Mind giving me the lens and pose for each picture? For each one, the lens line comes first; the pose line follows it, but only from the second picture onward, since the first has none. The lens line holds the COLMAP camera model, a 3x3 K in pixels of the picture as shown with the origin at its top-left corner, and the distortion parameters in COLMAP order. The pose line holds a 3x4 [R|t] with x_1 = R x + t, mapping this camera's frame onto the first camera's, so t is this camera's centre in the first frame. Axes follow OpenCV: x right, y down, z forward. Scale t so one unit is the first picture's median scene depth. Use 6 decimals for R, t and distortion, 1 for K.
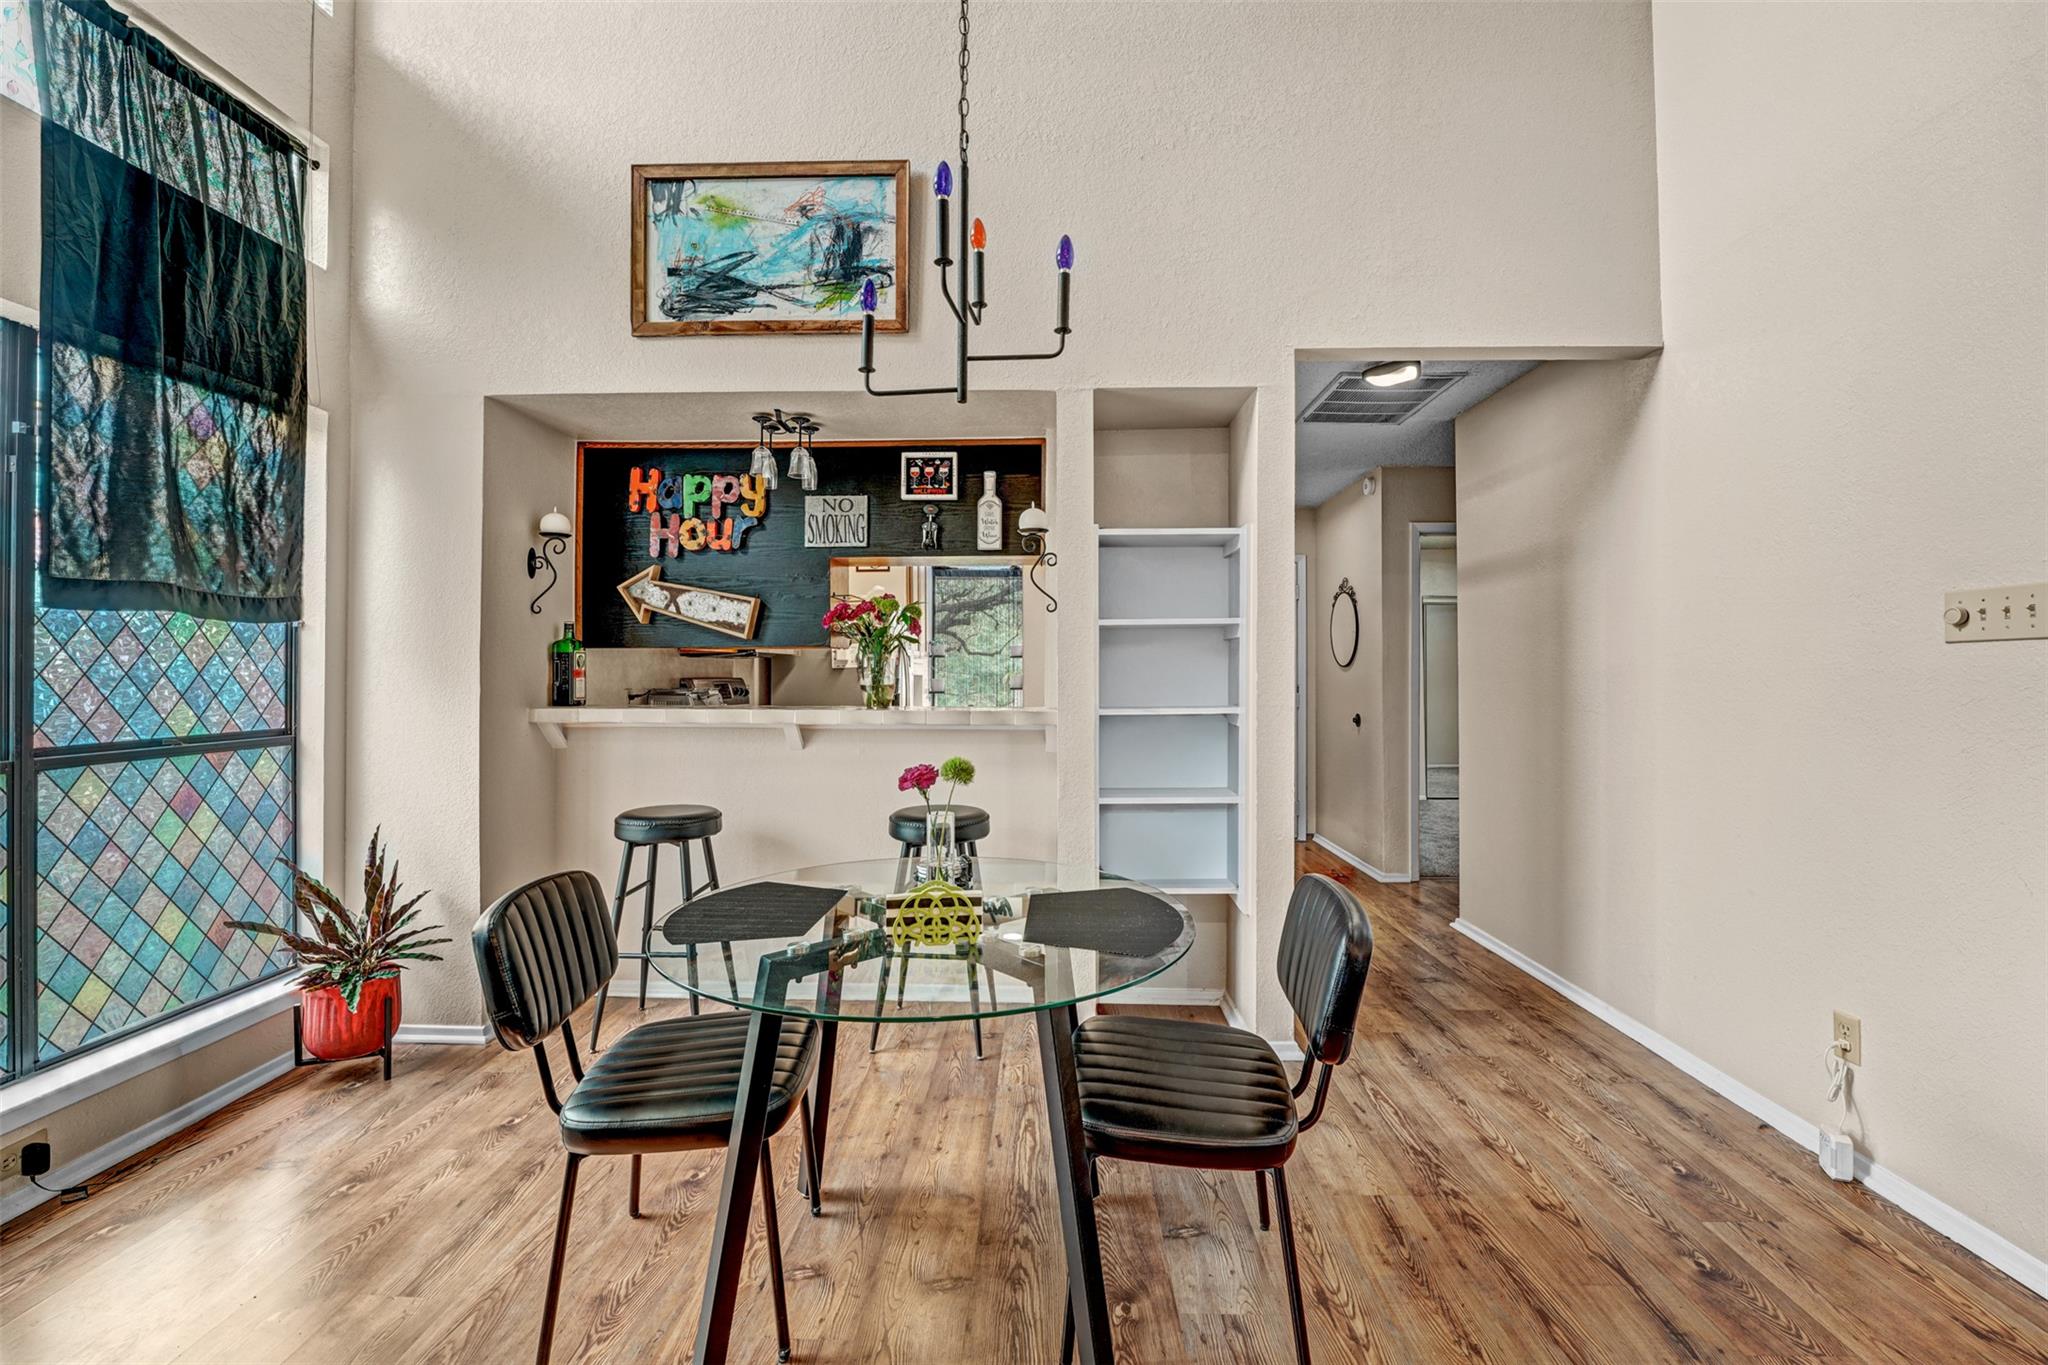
lens RADIAL K [[857.5, 0, 1023.0], [0, 857.5, 672.3], [0, 0, 1]] dist [0.000785, 0.000078]
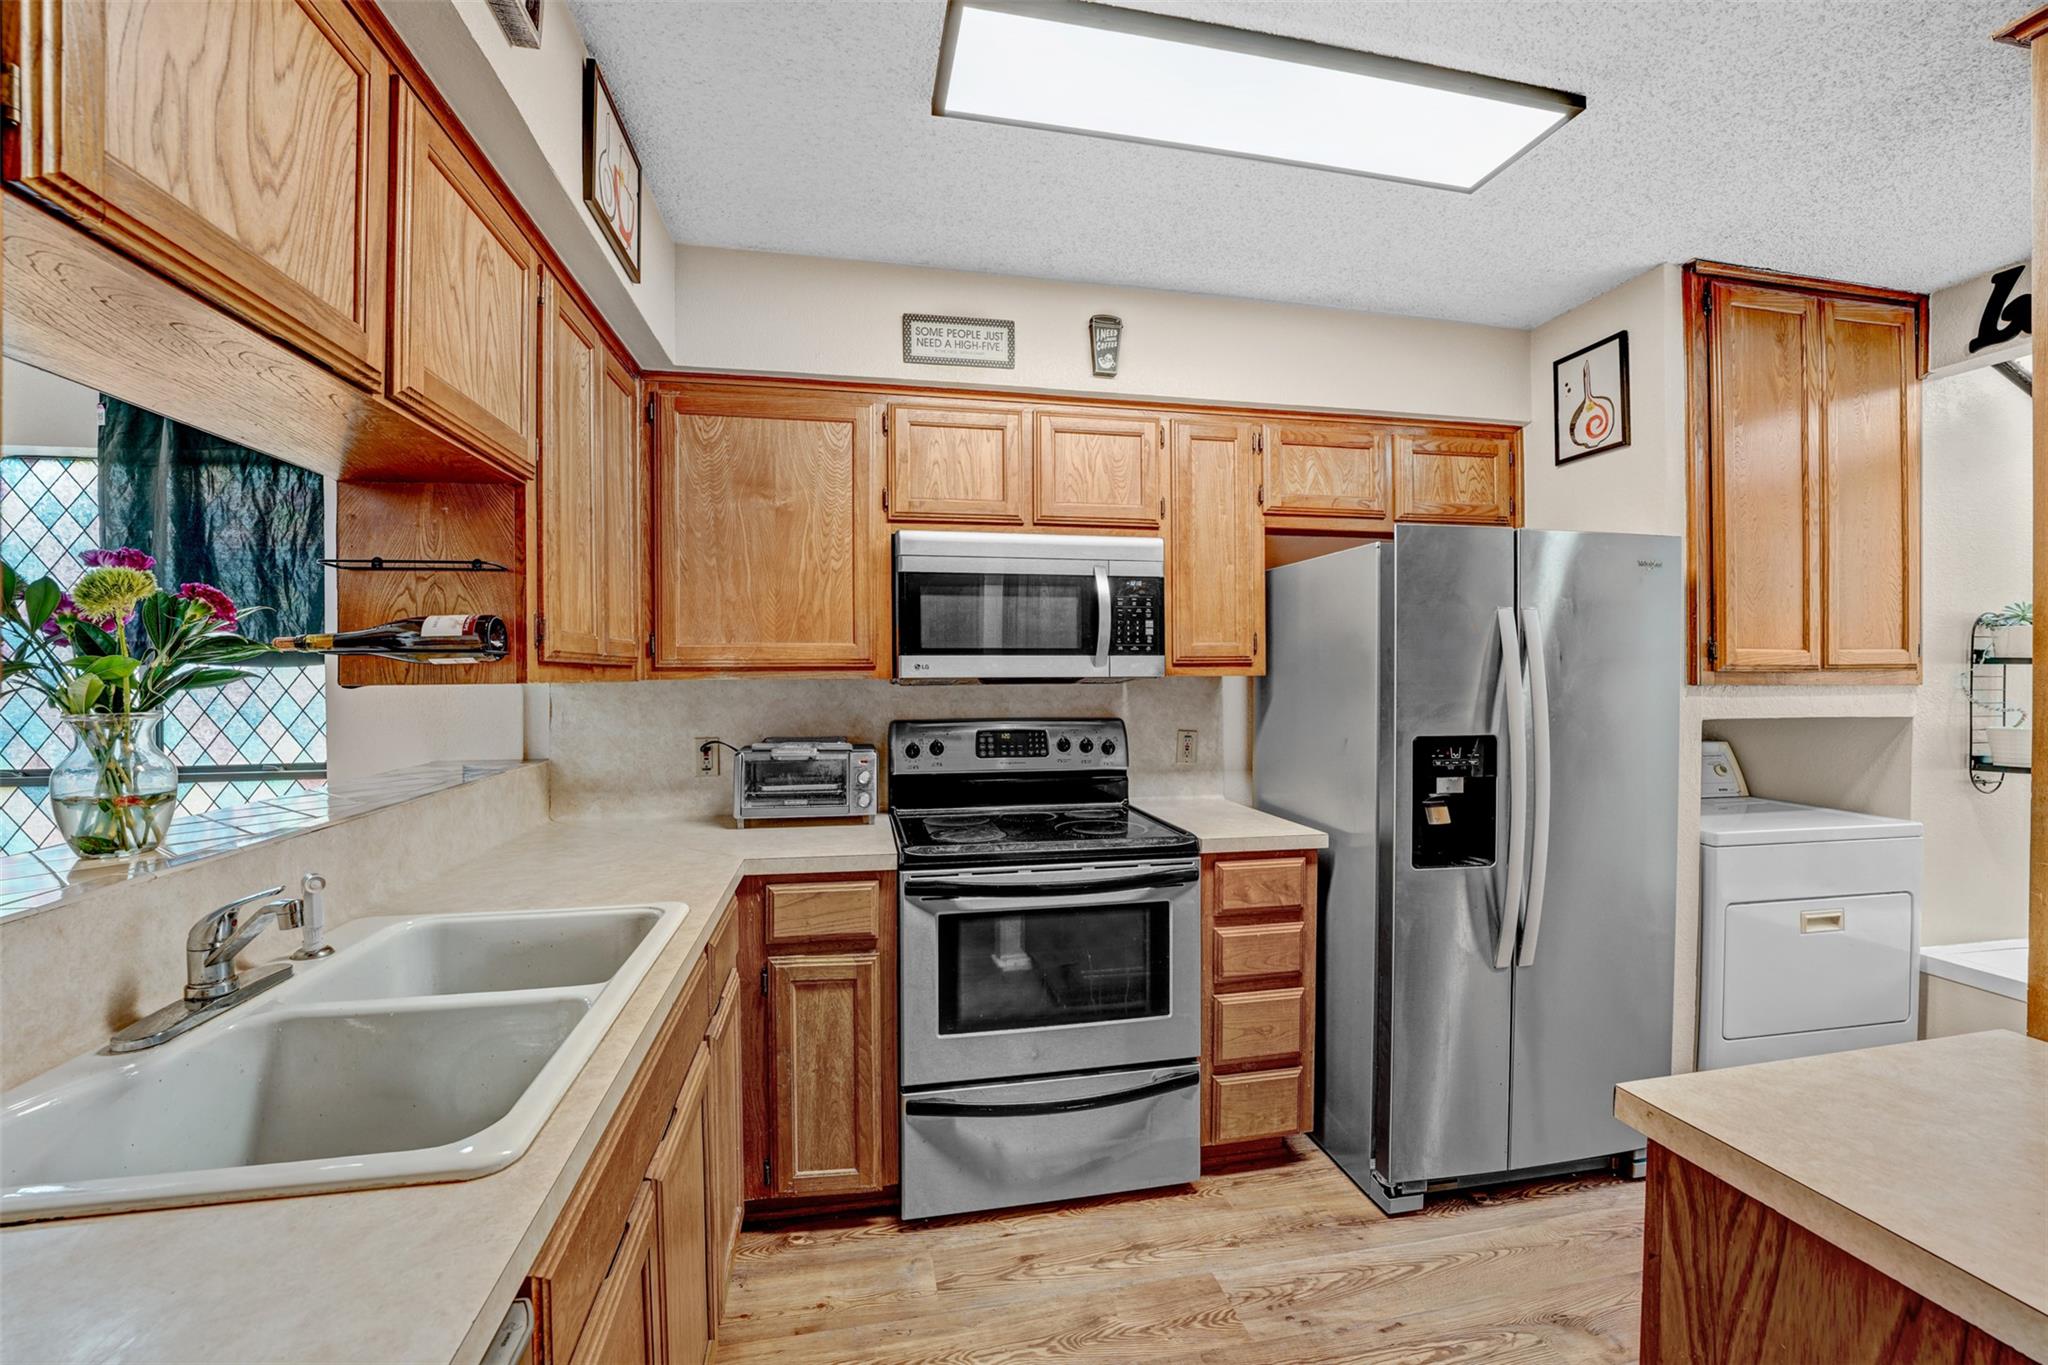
lens RADIAL K [[839.5, 0, 1022.8], [0, 839.5, 683.6], [0, 0, 1]] dist [-0.028687, 0.003059]
pose [[0.219754, 0.019073, -0.975369, 0.354573], [-0.000845, 0.999812, 0.019361, -0.059051], [0.975555, -0.003431, 0.219729, 1.736373]]
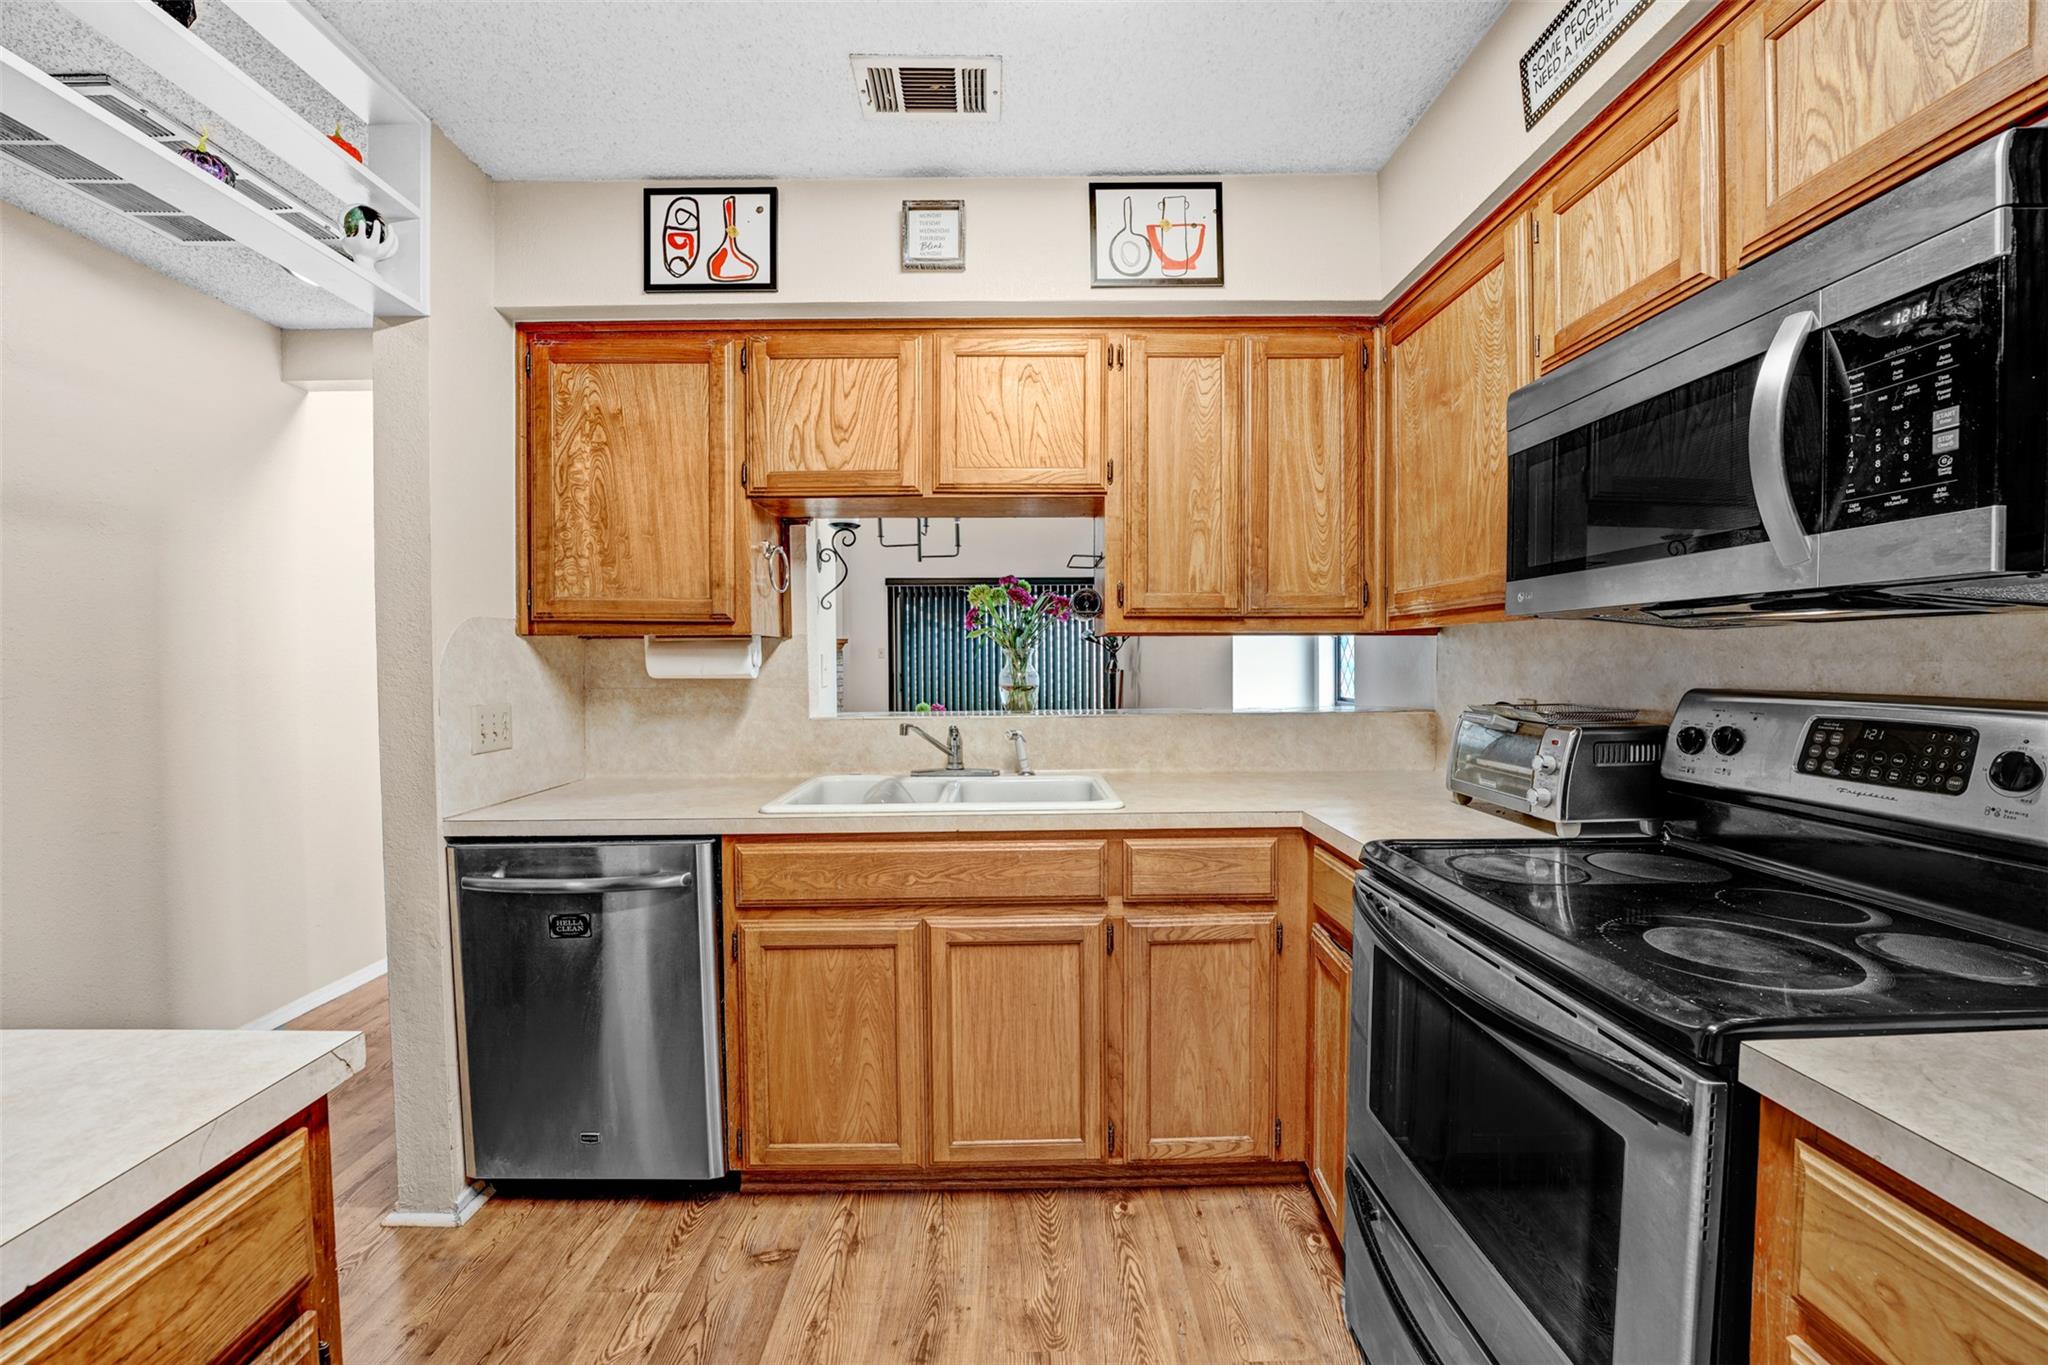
lens RADIAL K [[839.5, 0, 1026.7], [0, 839.5, 683.0], [0, 0, 1]] dist [-0.028687, 0.003059]
pose [[-0.999447, 0.014936, -0.029718, -1.677669], [0.014055, 0.999462, 0.029632, 0.080311], [0.030145, 0.029198, -0.999119, 4.195031]]
